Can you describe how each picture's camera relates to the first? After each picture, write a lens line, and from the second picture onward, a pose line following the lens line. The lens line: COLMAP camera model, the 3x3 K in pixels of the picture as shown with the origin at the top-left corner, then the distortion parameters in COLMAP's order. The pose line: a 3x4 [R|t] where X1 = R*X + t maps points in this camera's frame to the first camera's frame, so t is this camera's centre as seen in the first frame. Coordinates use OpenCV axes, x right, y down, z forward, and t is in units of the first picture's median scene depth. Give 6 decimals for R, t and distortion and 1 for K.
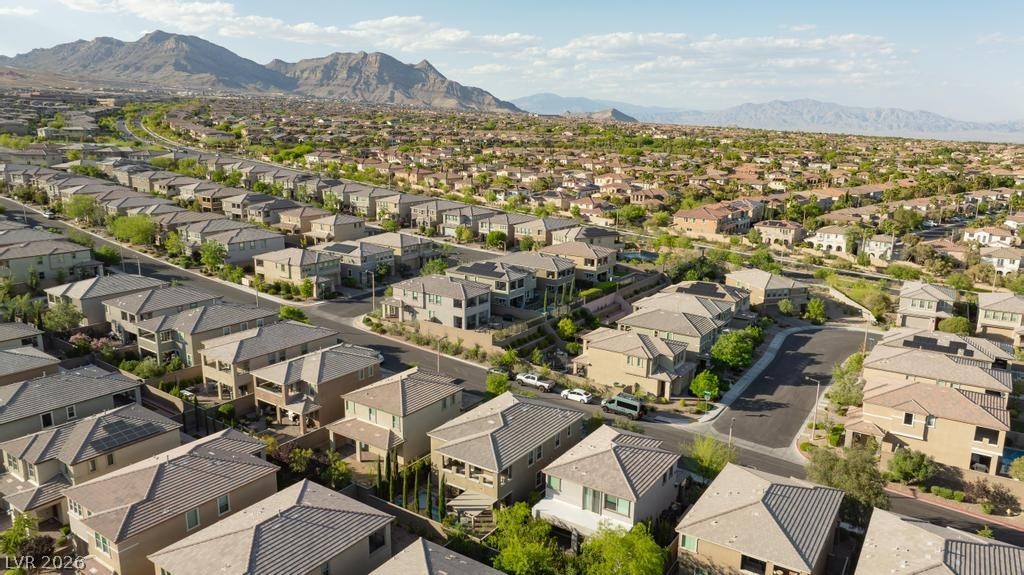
lens RADIAL K [[714.3, 0, 512.0], [0, 714.3, 287.5], [0, 0, 1]] dist [-0.016580, 0.000019]
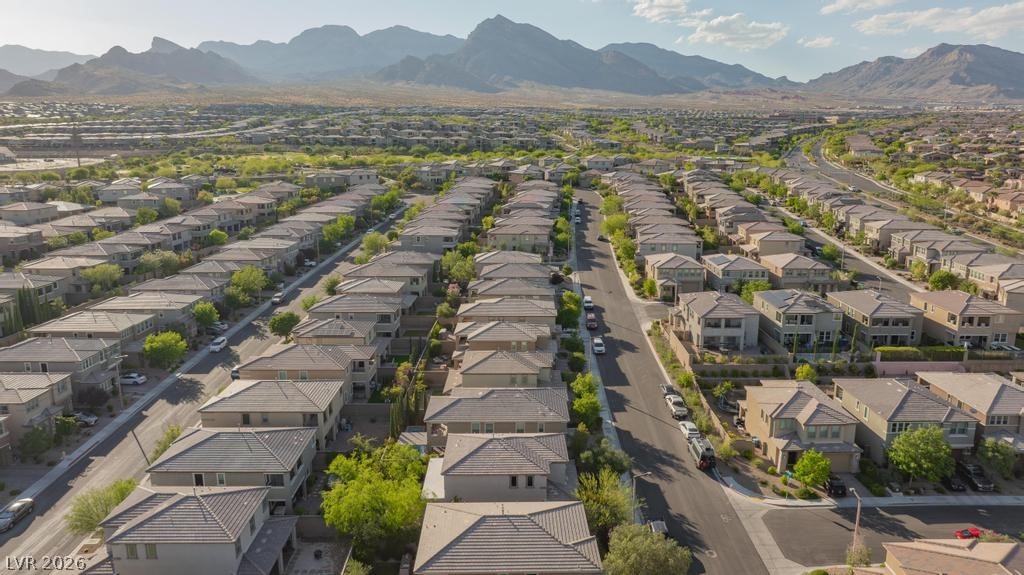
lens RADIAL K [[703.7, 0, 512.0], [0, 703.7, 287.5], [0, 0, 1]] dist [0.005275, 0.002274]
pose [[0.563685, 0.158420, -0.810655, 0.688105], [-0.175167, 0.982039, 0.070110, -0.057924], [0.807202, 0.102480, 0.581311, 0.251157]]
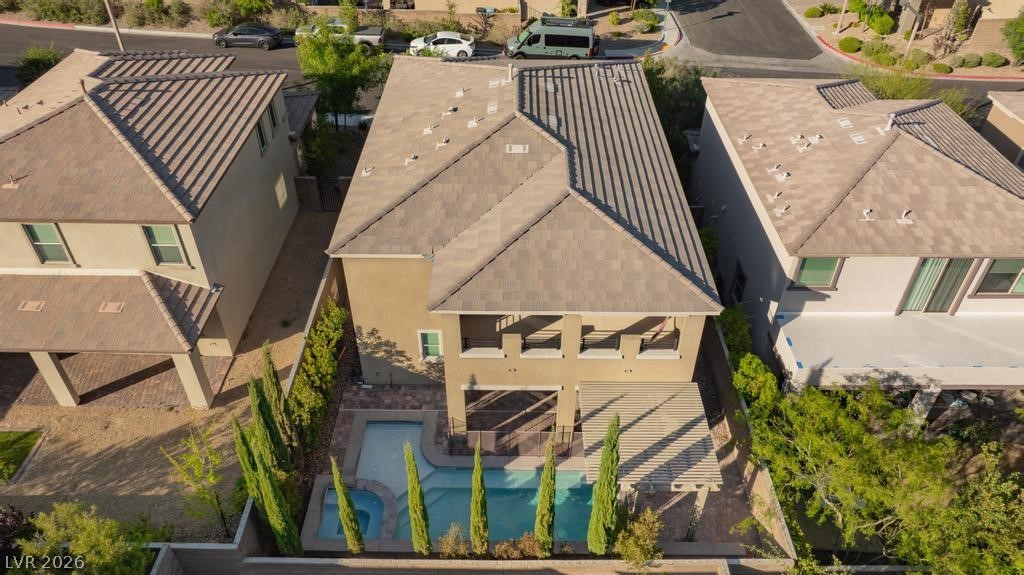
lens RADIAL K [[714.3, 0, 512.0], [0, 714.3, 287.5], [0, 0, 1]] dist [-0.016580, 0.000019]
pose [[0.829086, -0.359324, 0.428371, -0.136678], [0.129814, 0.868924, 0.477619, 0.069073], [-0.543842, -0.340379, 0.767058, 0.551012]]
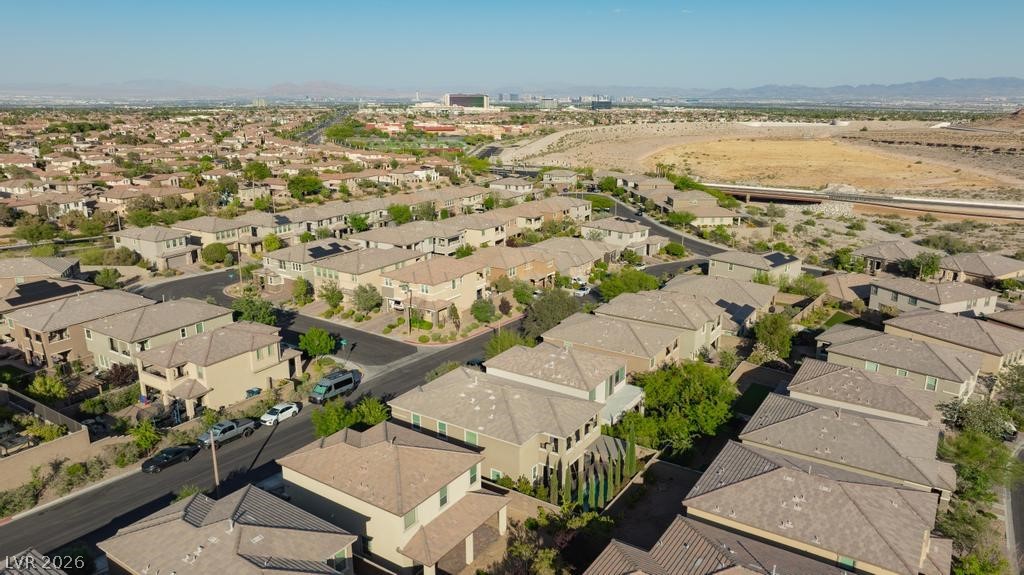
lens RADIAL K [[714.3, 0, 512.0], [0, 714.3, 287.5], [0, 0, 1]] dist [-0.016580, 0.000019]
pose [[-0.010084, -0.285503, 0.958325, -0.613572], [0.224243, 0.933319, 0.280413, -0.136458], [-0.974481, 0.217725, 0.054610, 0.686748]]
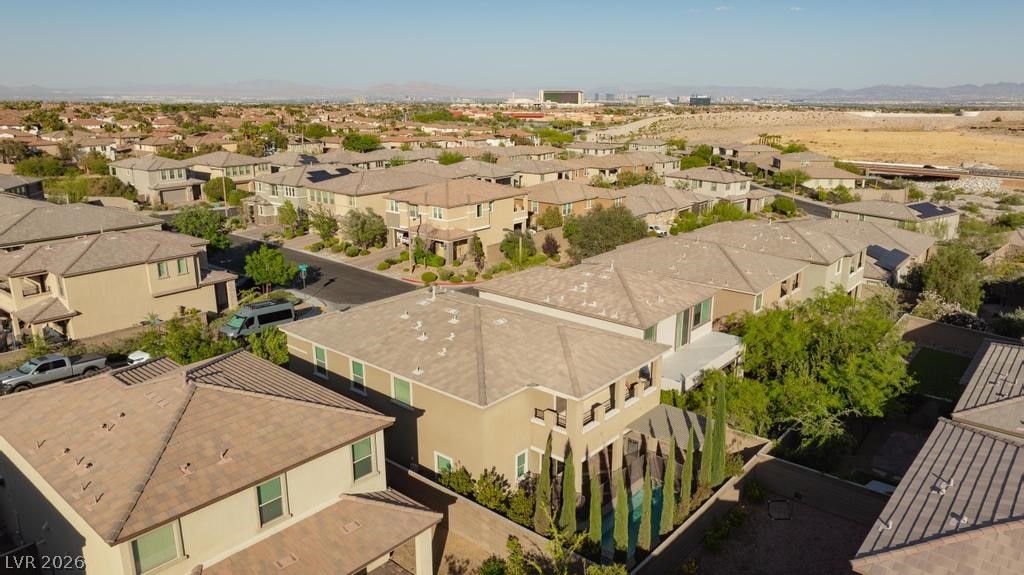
lens RADIAL K [[714.3, 0, 512.0], [0, 714.3, 287.5], [0, 0, 1]] dist [-0.016580, 0.000019]
pose [[0.118939, -0.284165, 0.951370, -0.342582], [0.226540, 0.940665, 0.252645, 0.038312], [-0.966713, 0.185474, 0.176256, 0.669752]]
